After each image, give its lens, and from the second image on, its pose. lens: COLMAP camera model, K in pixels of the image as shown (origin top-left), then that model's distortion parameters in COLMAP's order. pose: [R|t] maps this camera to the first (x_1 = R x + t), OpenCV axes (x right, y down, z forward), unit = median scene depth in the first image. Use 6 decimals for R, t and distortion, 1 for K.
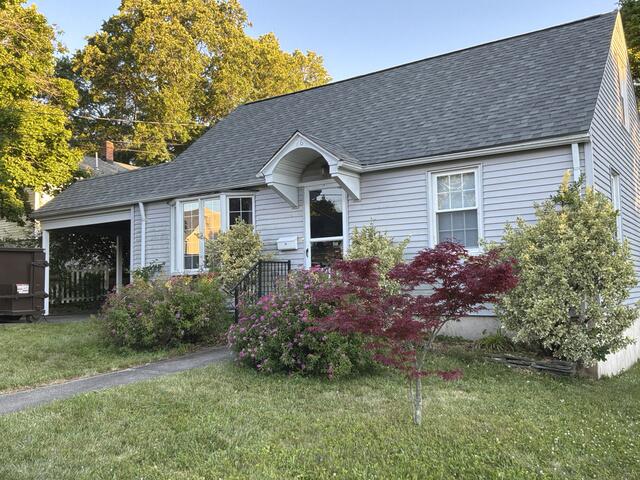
lens RADIAL K [[606.9, 0, 320.0], [0, 606.9, 240.0], [0, 0, 1]] dist [0.084378, -0.005280]
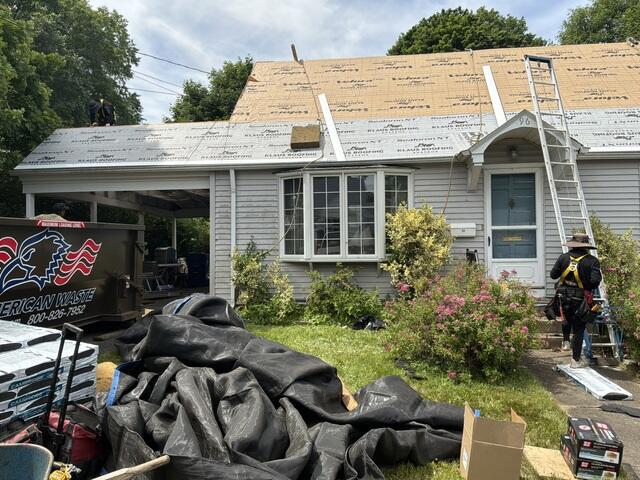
lens RADIAL K [[521.8, 0, 318.1], [0, 521.8, 241.5], [0, 0, 1]] dist [0.135737, -0.273979]
pose [[0.891033, 0.014719, 0.453699, -0.576777], [-0.043081, 0.997705, 0.052241, -0.008996], [-0.451889, -0.066095, 0.889622, 0.374082]]
